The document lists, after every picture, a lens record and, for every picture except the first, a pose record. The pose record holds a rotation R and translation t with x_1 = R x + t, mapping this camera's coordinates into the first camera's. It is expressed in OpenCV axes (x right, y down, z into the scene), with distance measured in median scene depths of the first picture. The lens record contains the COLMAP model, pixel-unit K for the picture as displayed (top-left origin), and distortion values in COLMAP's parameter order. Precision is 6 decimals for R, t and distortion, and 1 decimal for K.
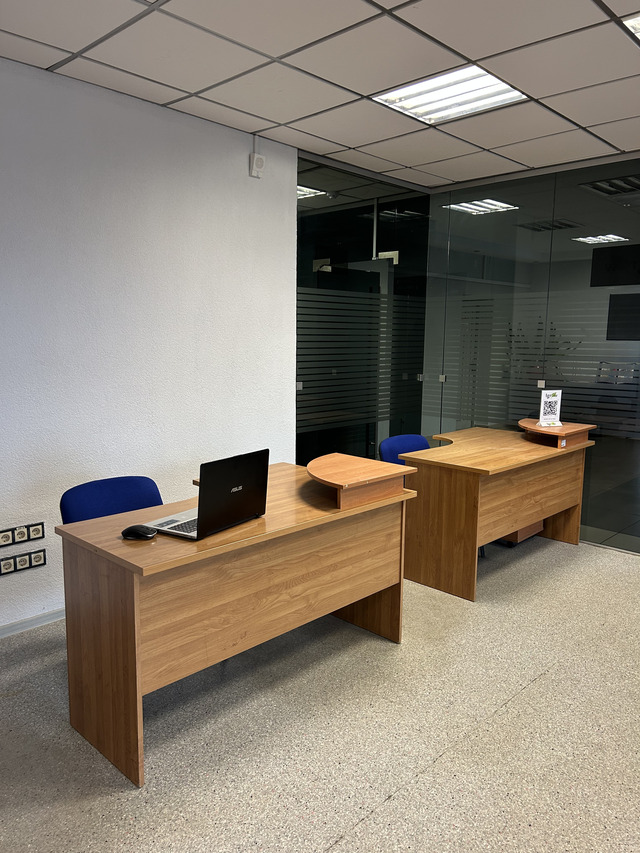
lens RADIAL K [[644.8, 0, 319.7], [0, 644.8, 427.3], [0, 0, 1]] dist [0.021097, -0.021458]
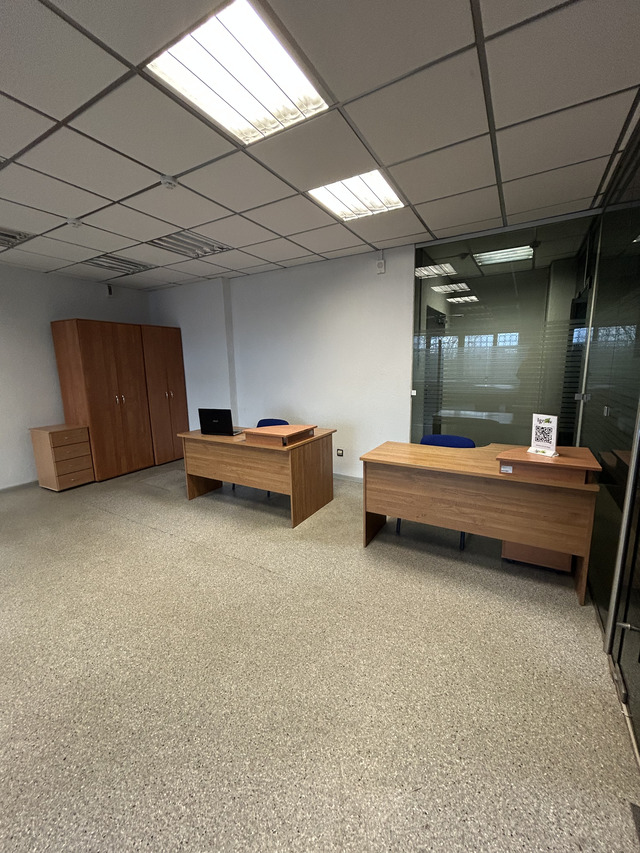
lens RADIAL K [[345.4, 0, 320.9], [0, 345.4, 423.1], [0, 0, 1]] dist [-0.004136, 0.001828]
pose [[0.229030, 0.146029, -0.962404, 0.823354], [-0.112495, 0.986030, 0.122843, -0.076817], [0.966897, 0.080131, 0.242258, 0.628406]]
